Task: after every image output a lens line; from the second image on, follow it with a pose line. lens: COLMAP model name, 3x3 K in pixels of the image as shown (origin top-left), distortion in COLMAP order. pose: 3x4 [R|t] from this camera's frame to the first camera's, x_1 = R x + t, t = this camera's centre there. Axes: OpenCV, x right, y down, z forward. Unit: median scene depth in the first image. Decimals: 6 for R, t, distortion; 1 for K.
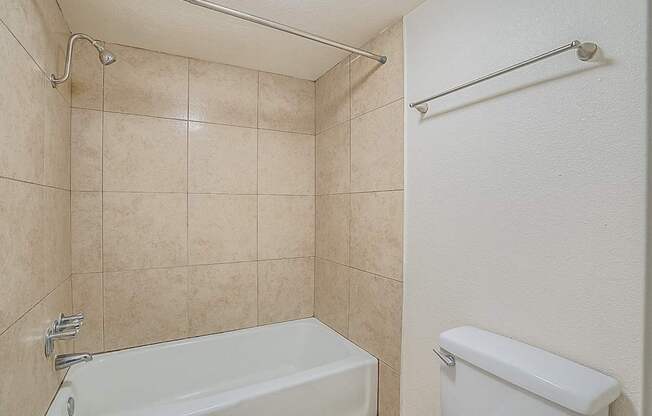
lens RADIAL K [[317.6, 0, 316.7], [0, 317.6, 209.1], [0, 0, 1]] dist [-0.016535, -0.000028]
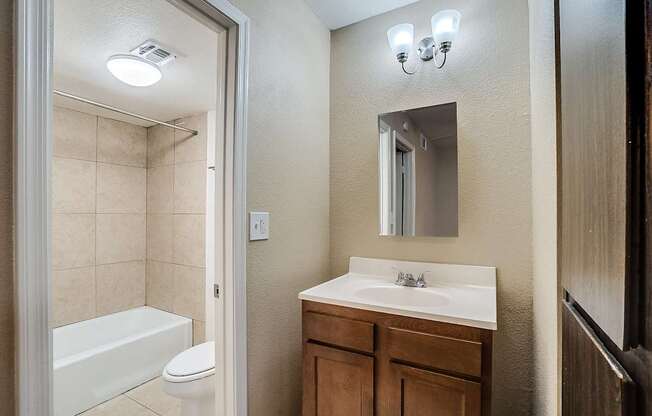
lens RADIAL K [[305.0, 0, 327.1], [0, 305.0, 211.0], [0, 0, 1]] dist [-0.038209, 0.000325]
pose [[0.858375, 0.004123, 0.513007, -0.002259], [0.005882, 0.999823, -0.017876, -0.029419], [-0.512990, 0.018362, 0.858198, -0.511197]]
